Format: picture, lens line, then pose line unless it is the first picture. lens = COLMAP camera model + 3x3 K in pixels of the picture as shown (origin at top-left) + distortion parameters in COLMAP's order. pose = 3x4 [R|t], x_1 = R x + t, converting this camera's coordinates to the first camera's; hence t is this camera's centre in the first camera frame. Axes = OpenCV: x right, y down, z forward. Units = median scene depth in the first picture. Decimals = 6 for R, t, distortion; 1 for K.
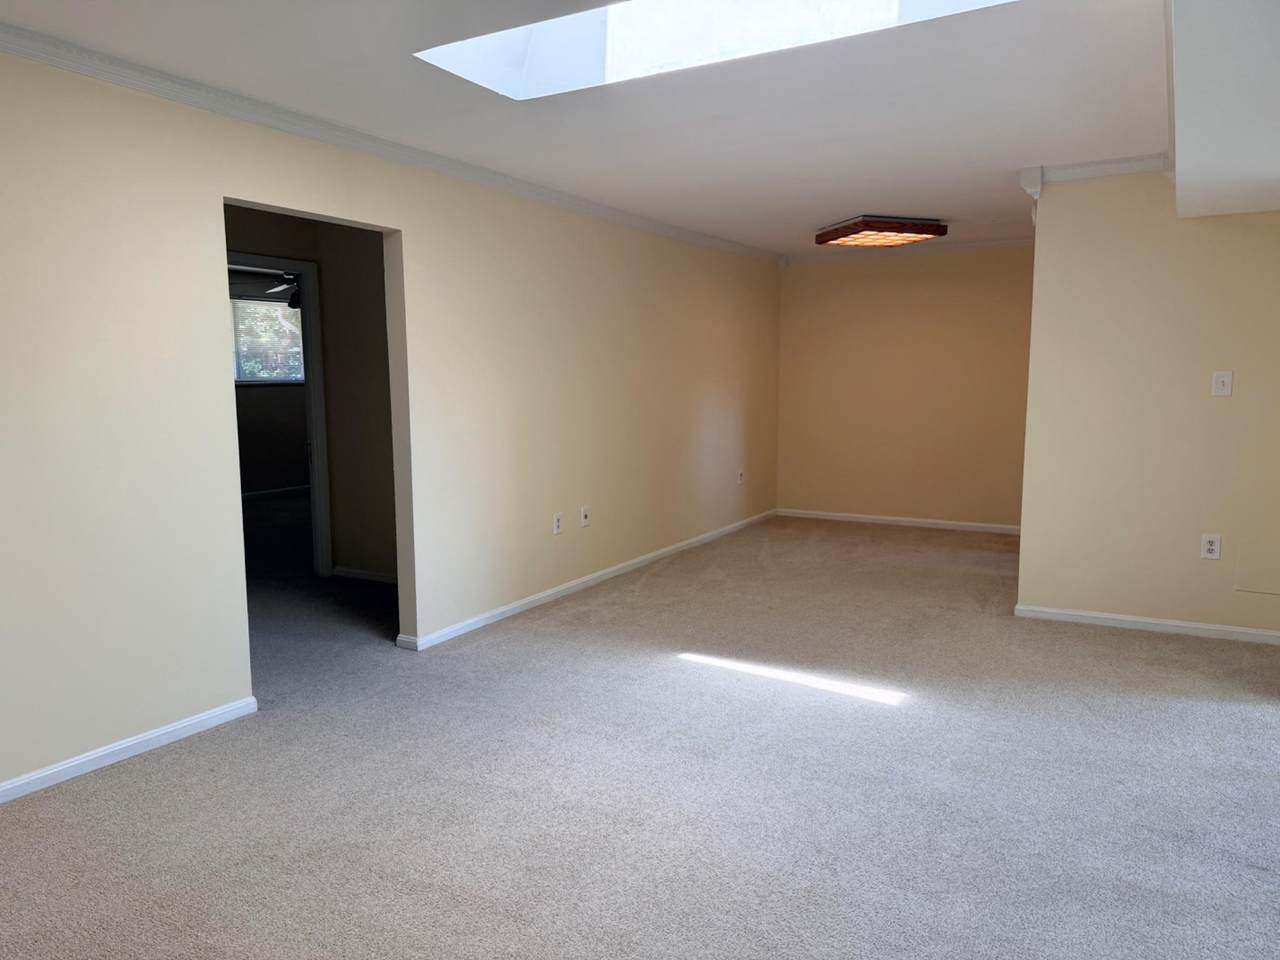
lens RADIAL K [[900.7, 0, 640.0], [0, 900.7, 480.0], [0, 0, 1]] dist [-0.000571, -0.002047]
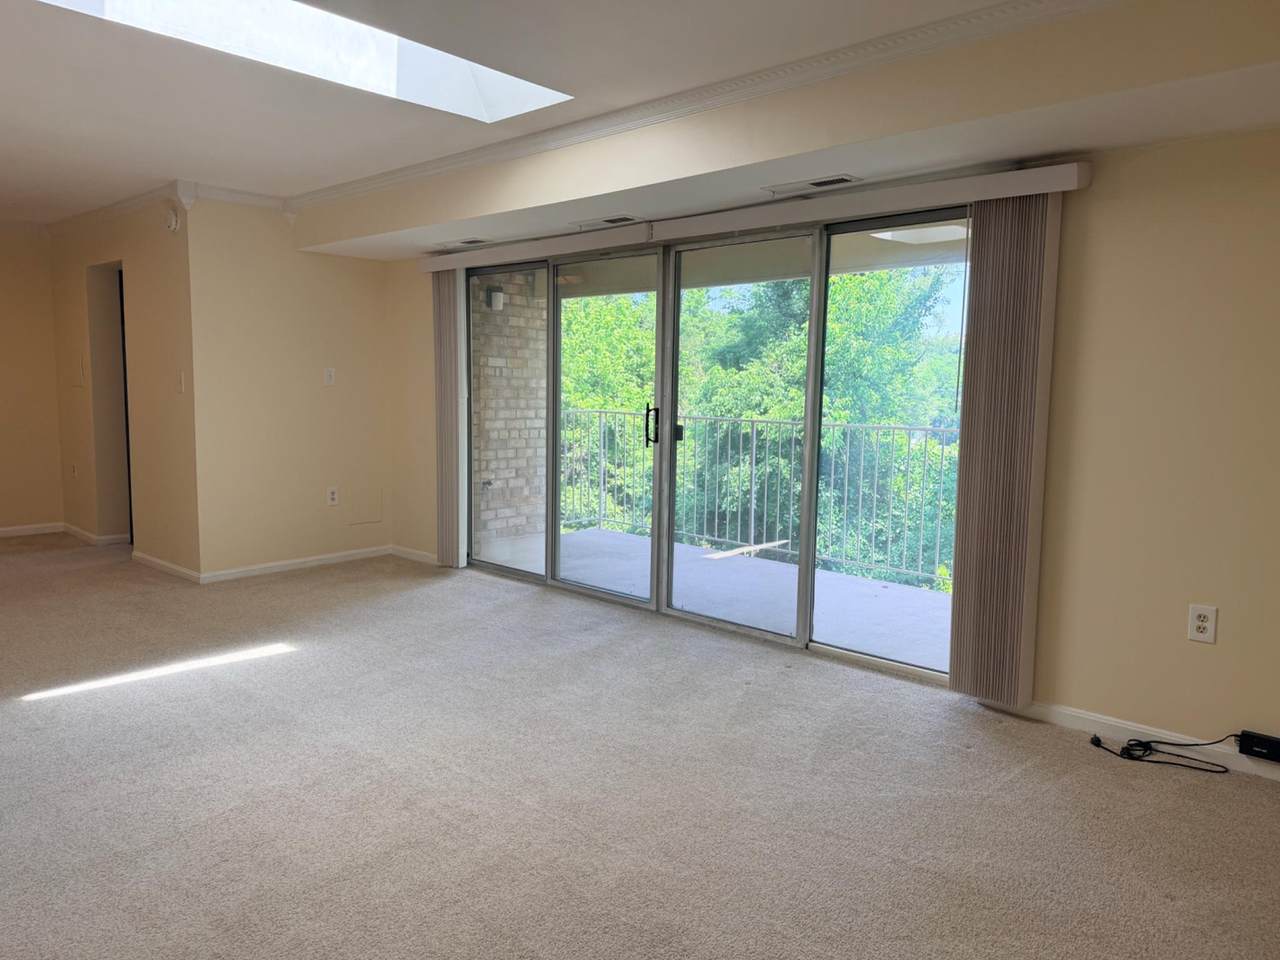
lens RADIAL K [[900.7, 0, 640.0], [0, 900.7, 480.0], [0, 0, 1]] dist [-0.000571, -0.002047]
pose [[0.210980, -0.100124, 0.972349, -0.811367], [0.105507, 0.991261, 0.079178, -0.012121], [-0.971780, 0.085885, 0.219700, 0.337792]]
